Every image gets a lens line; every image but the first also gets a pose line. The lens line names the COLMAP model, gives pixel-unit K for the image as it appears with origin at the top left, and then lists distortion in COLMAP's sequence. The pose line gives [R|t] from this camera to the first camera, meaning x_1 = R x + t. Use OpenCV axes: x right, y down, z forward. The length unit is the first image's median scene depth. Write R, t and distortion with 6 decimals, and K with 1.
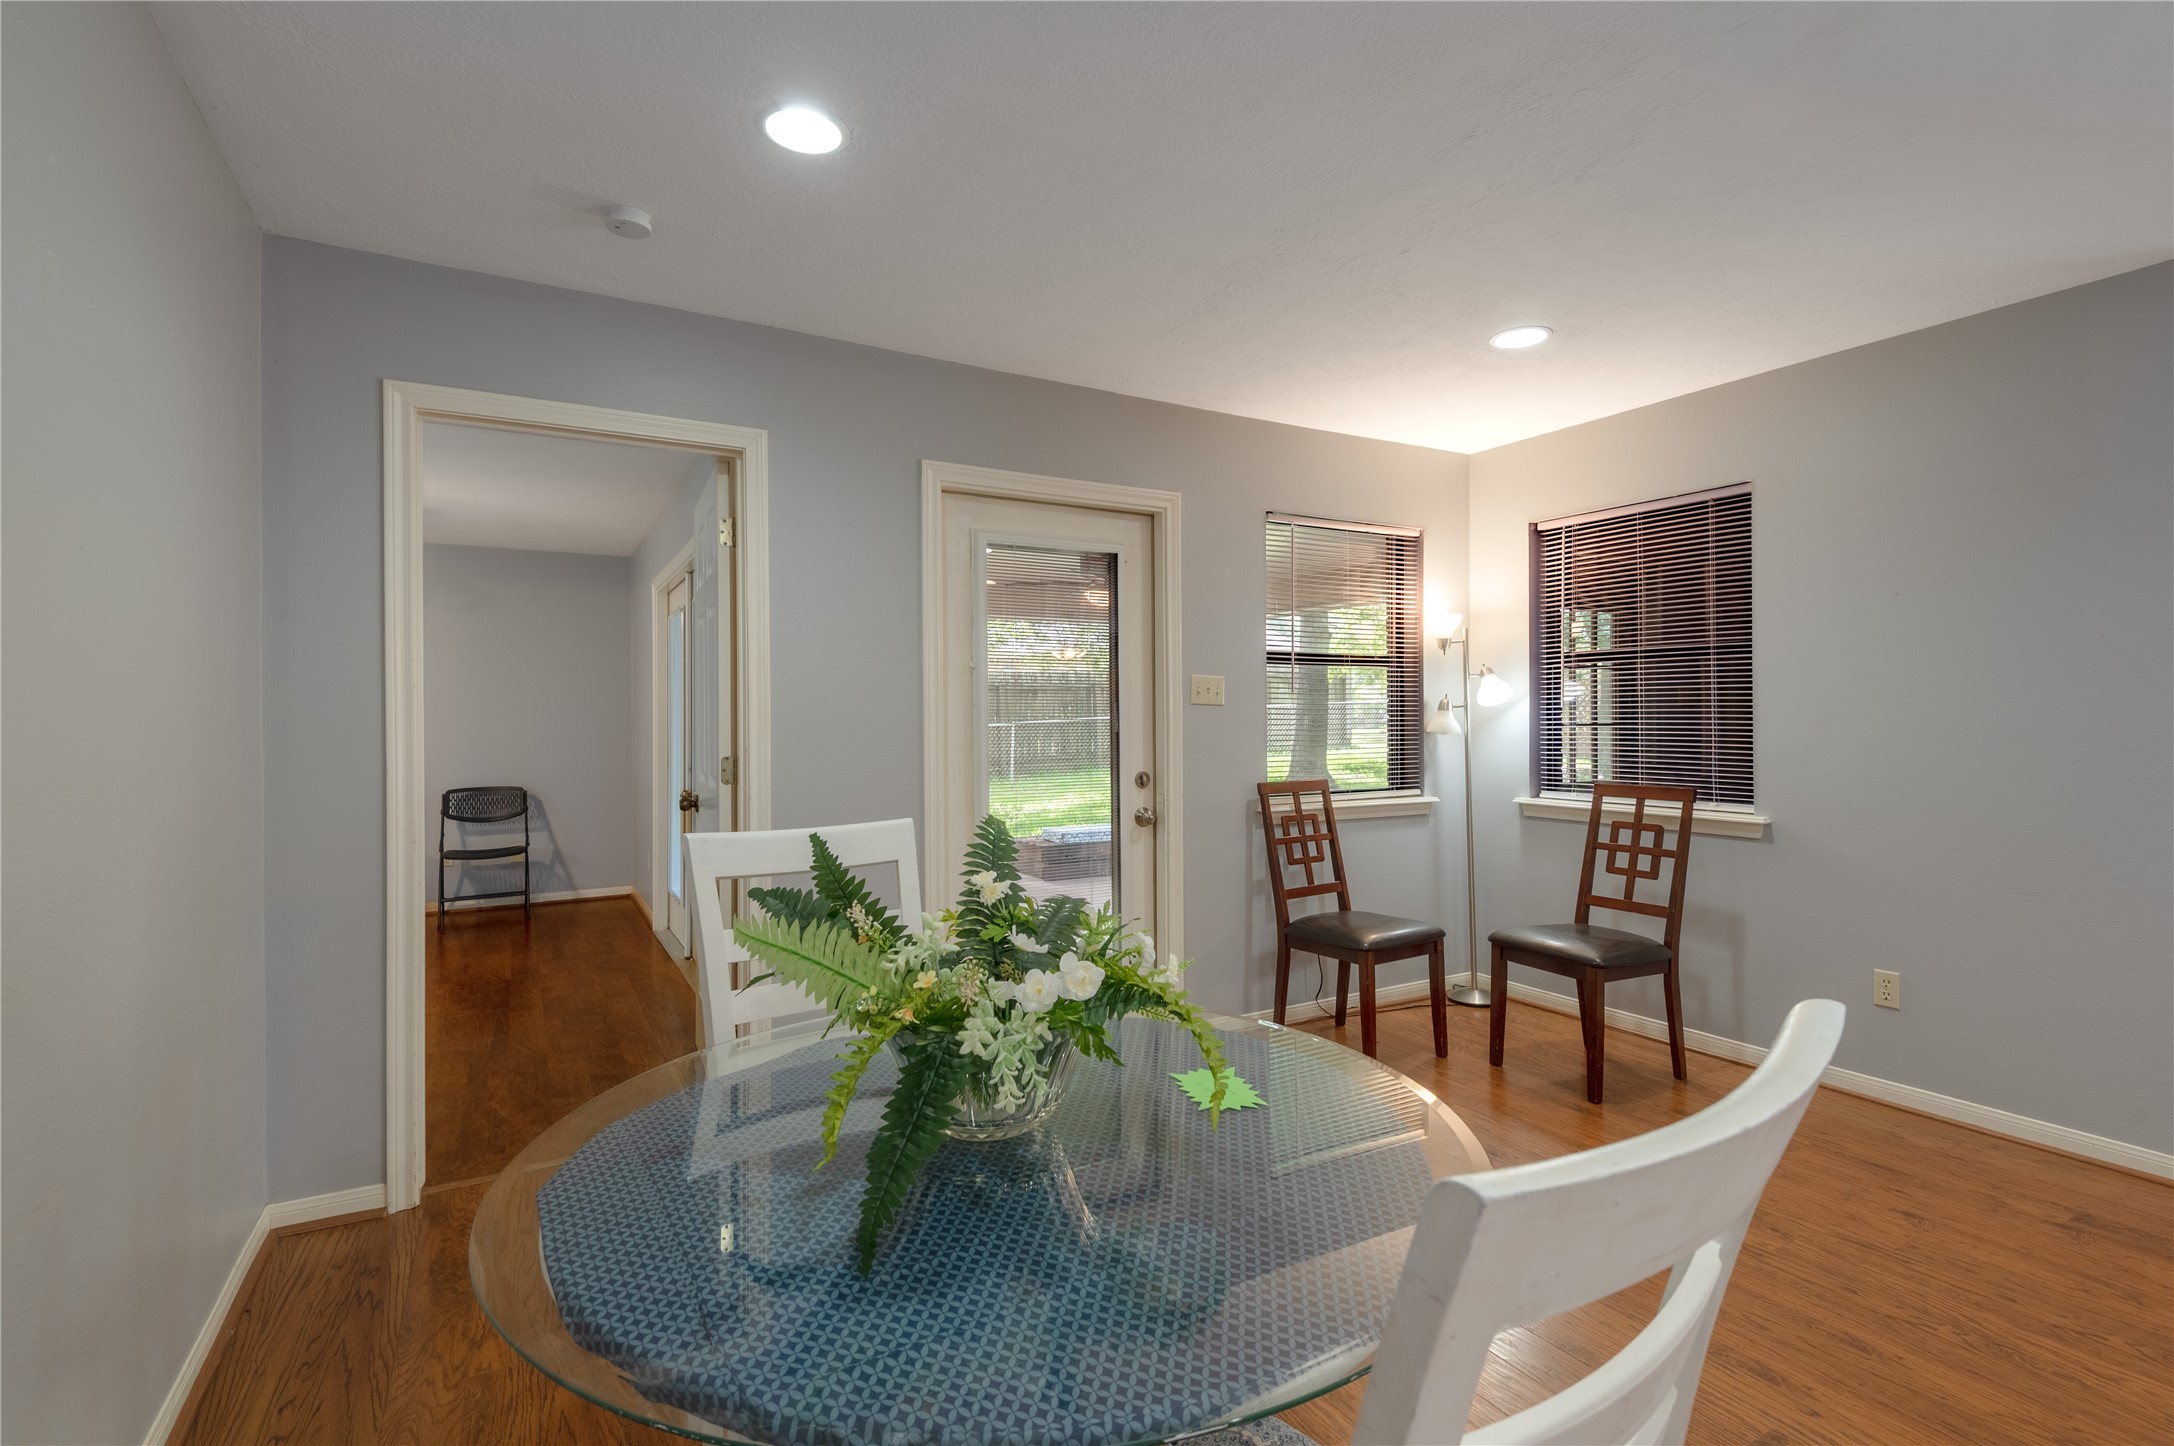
lens RADIAL K [[987.7, 0, 1079.0], [0, 987.7, 718.5], [0, 0, 1]] dist [0.009854, -0.009370]
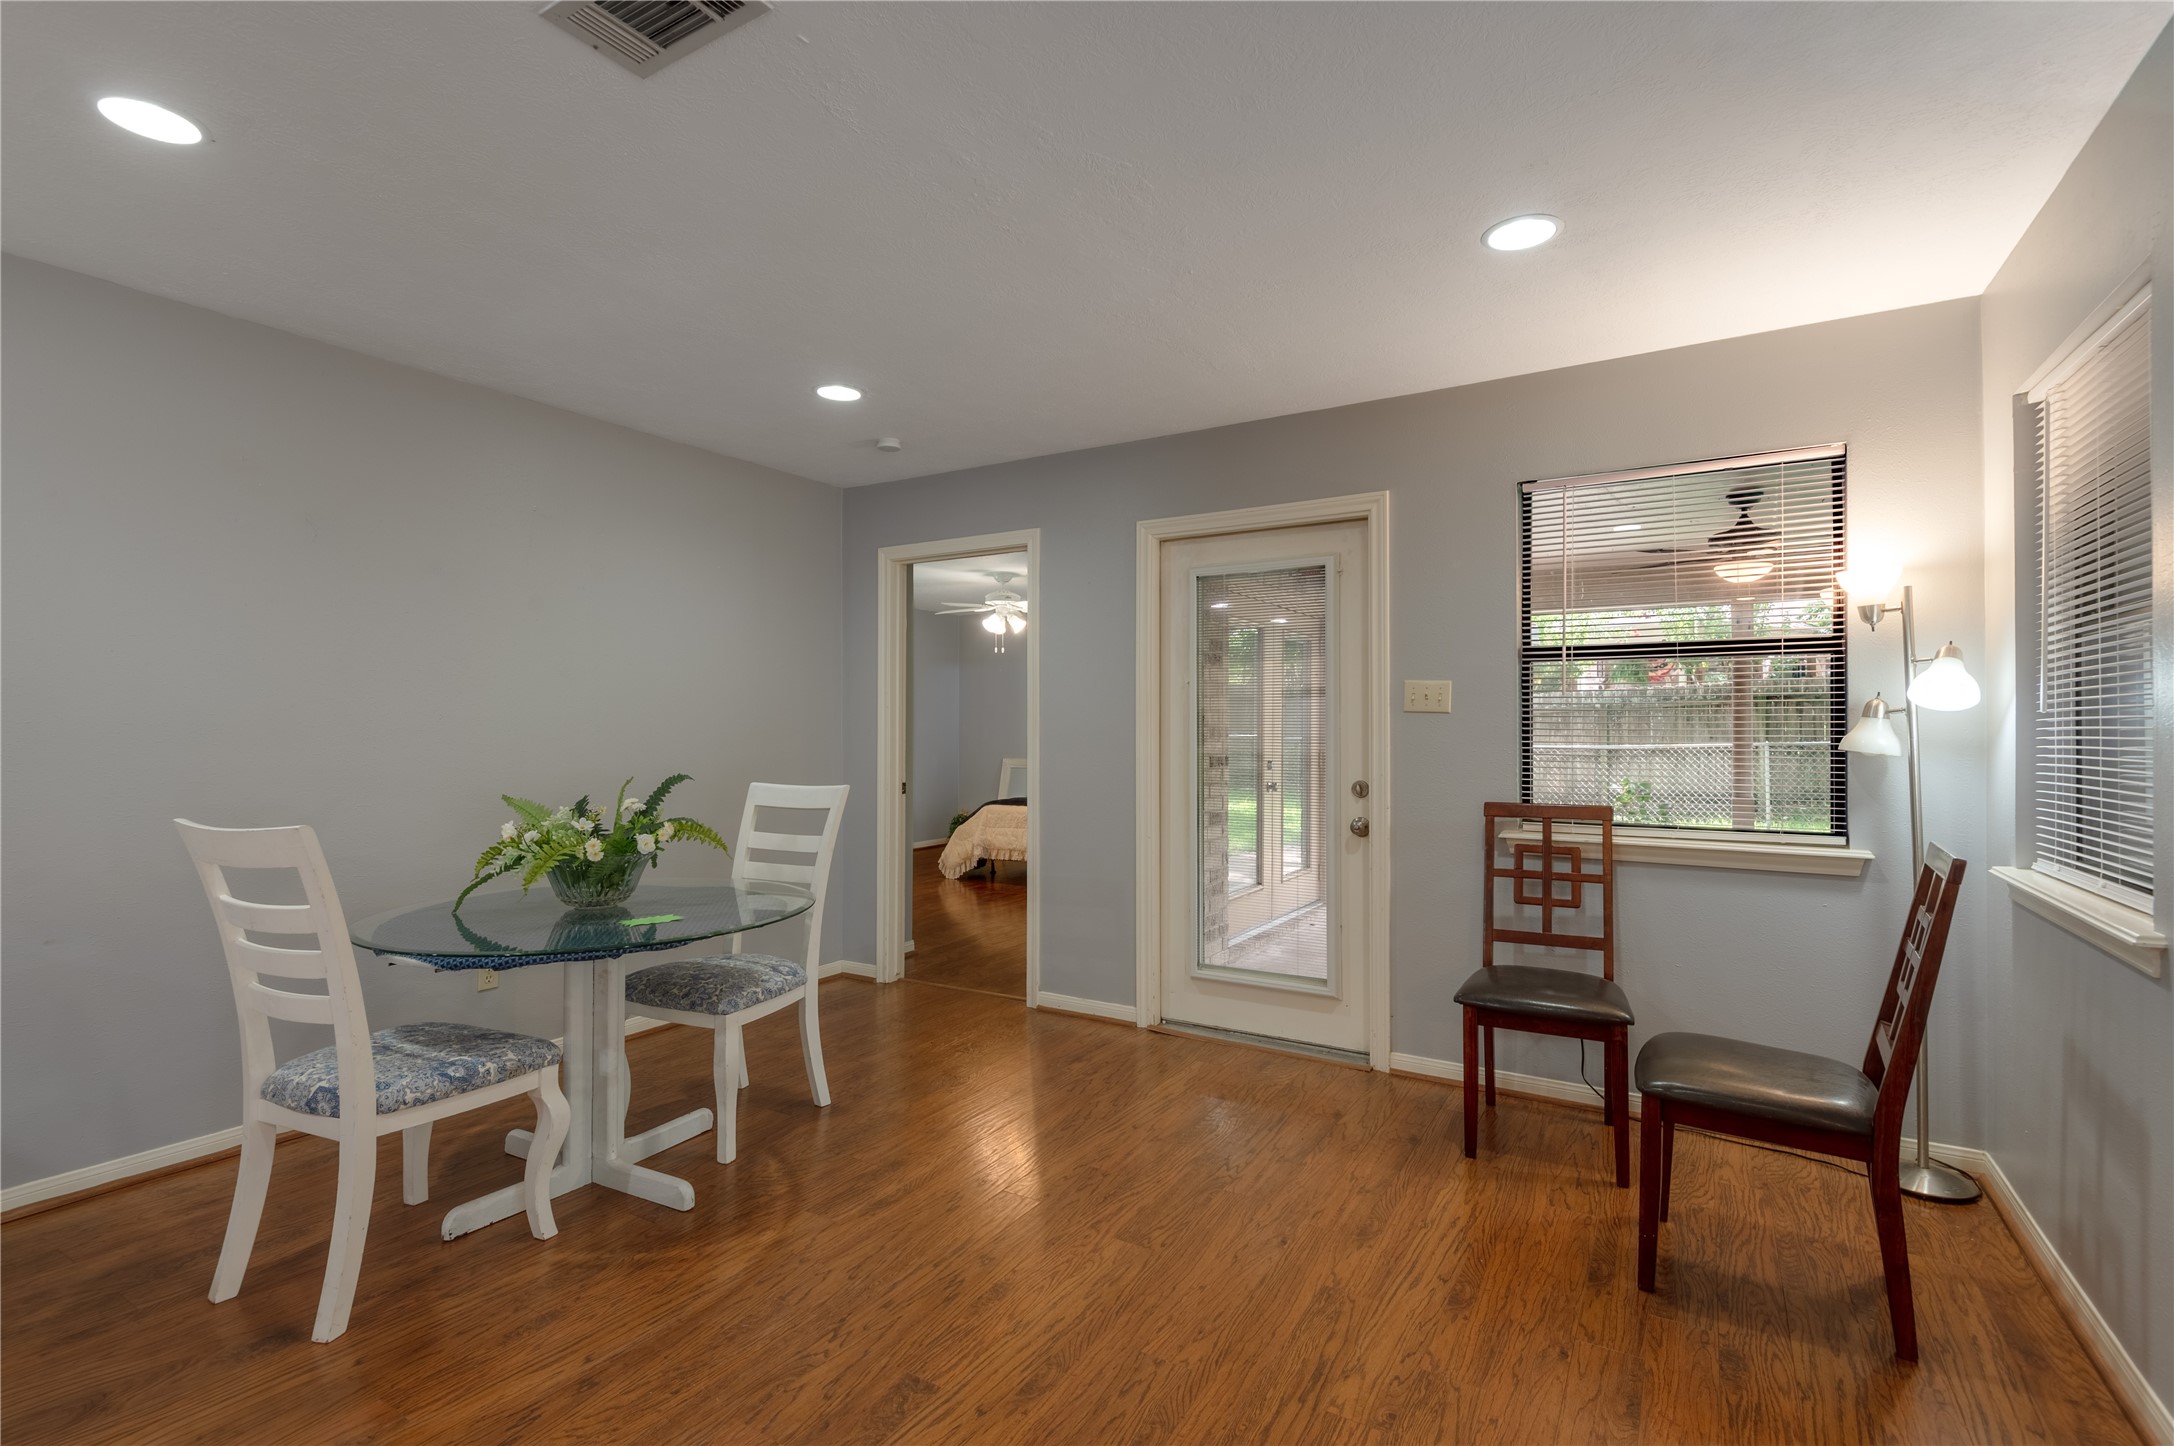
lens RADIAL K [[987.7, 0, 1081.3], [0, 987.7, 723.2], [0, 0, 1]] dist [0.009854, -0.009370]
pose [[0.478148, 0.002805, -0.878275, 0.737423], [-0.003319, 0.999994, 0.001387, -0.003718], [0.878273, 0.002252, 0.478154, 0.262567]]
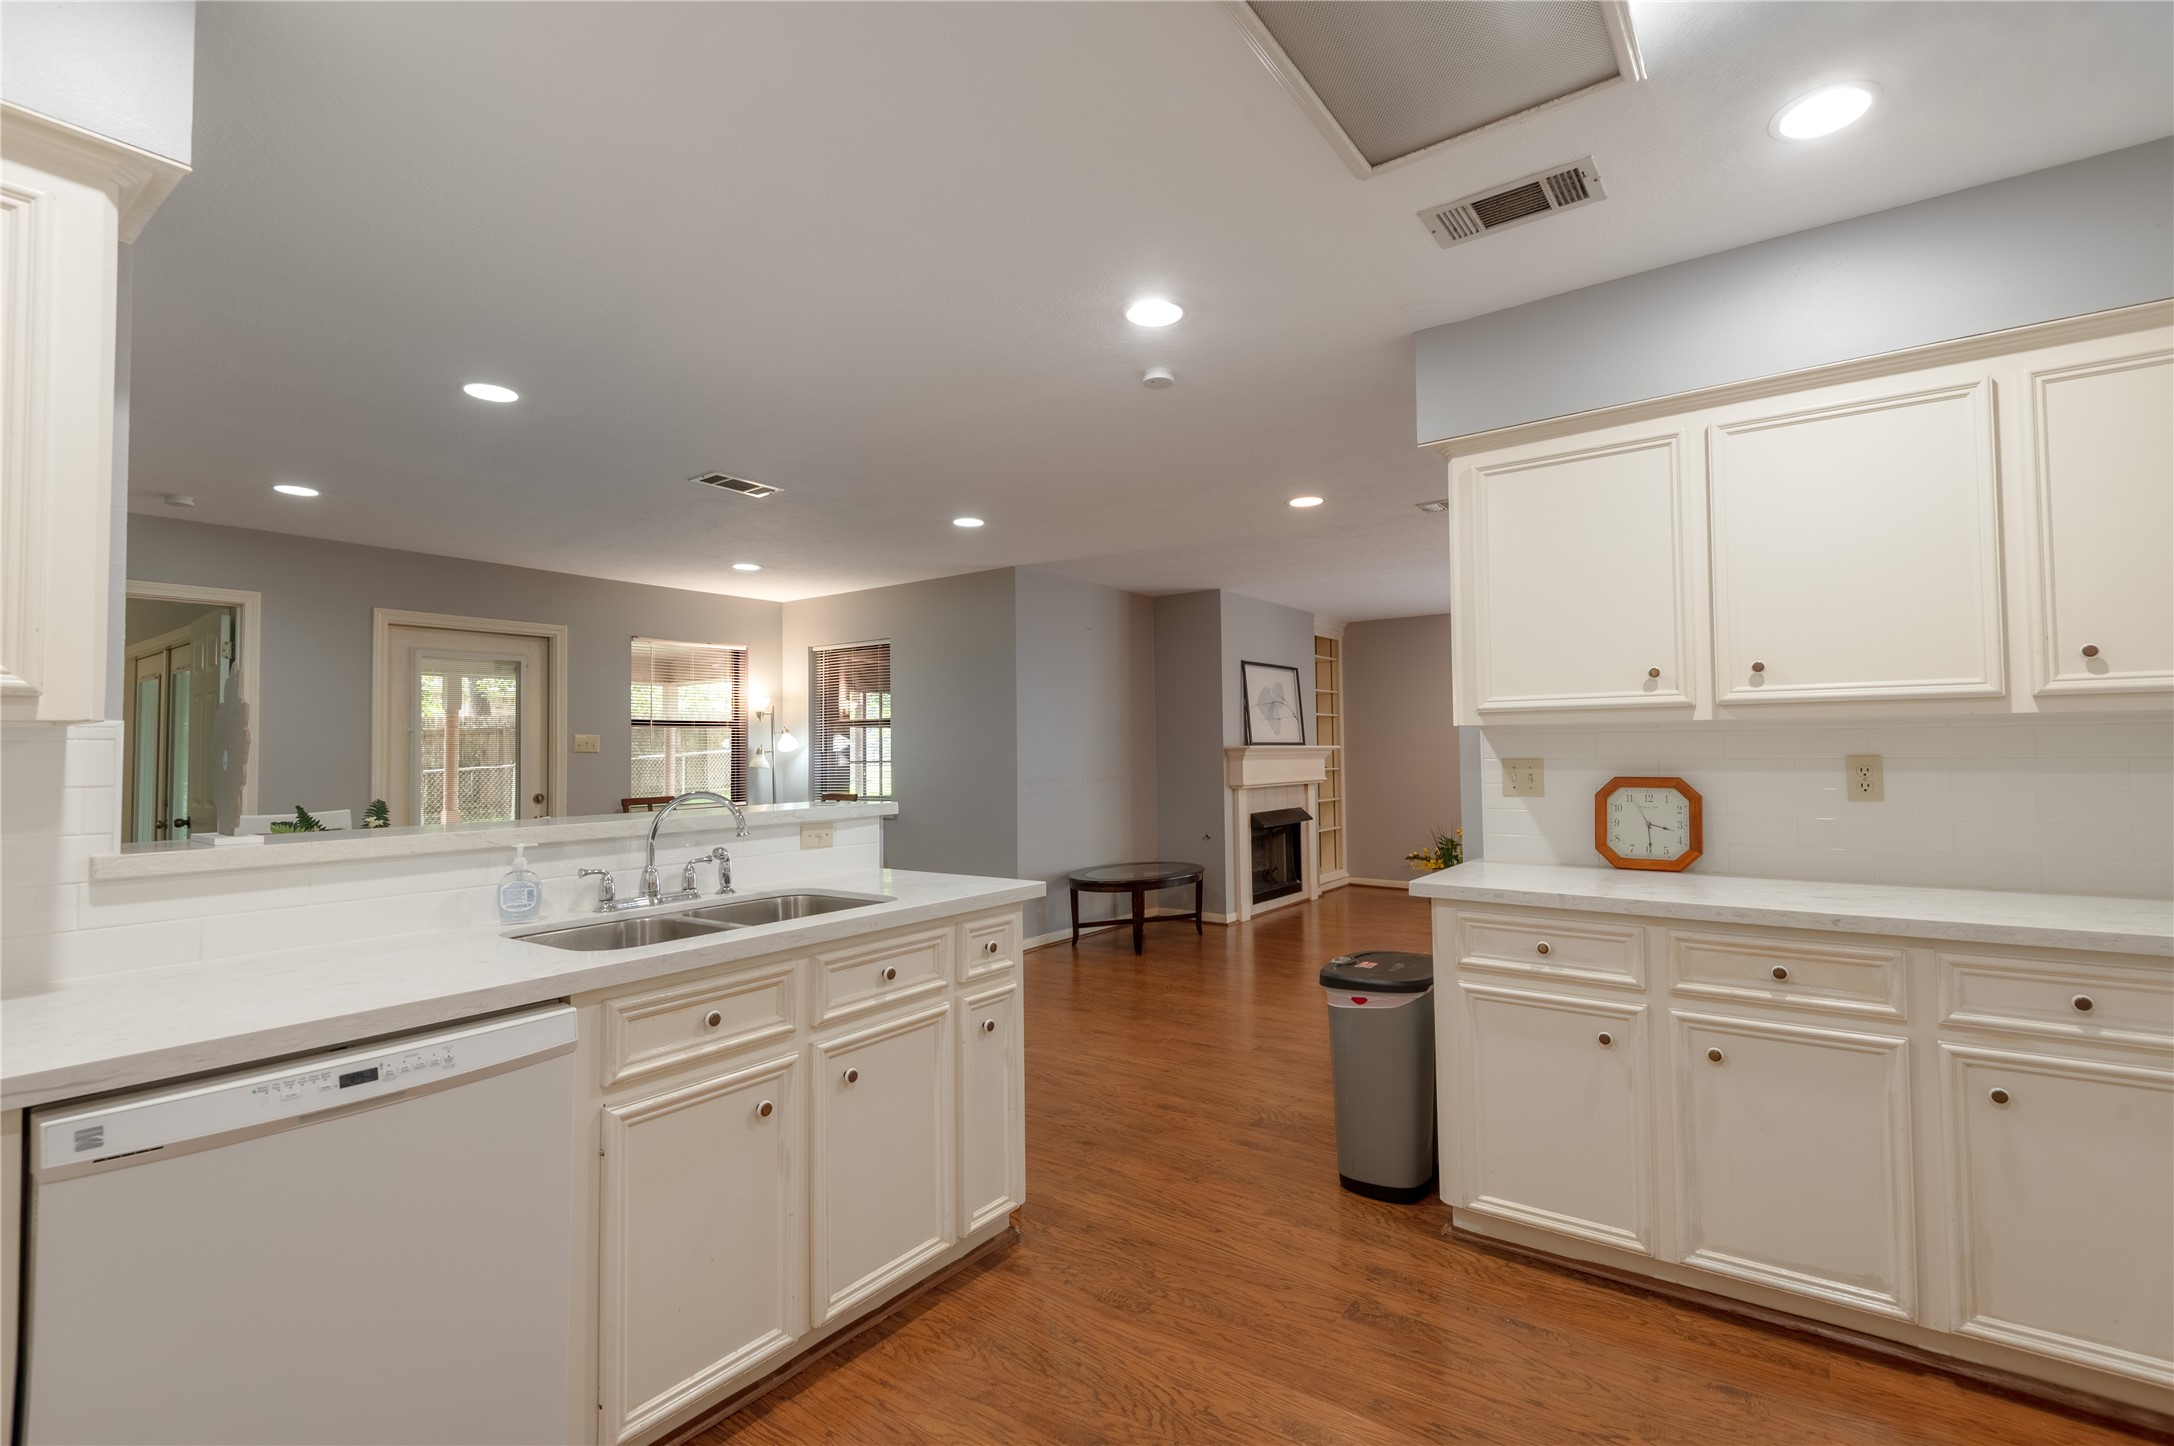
lens RADIAL K [[987.7, 0, 1093.9], [0, 987.7, 721.8], [0, 0, 1]] dist [0.009854, -0.009370]
pose [[0.910431, 0.005075, 0.413630, 0.206077], [0.011448, 0.999233, -0.037459, 0.006164], [-0.413503, 0.038839, 0.909674, -0.815140]]
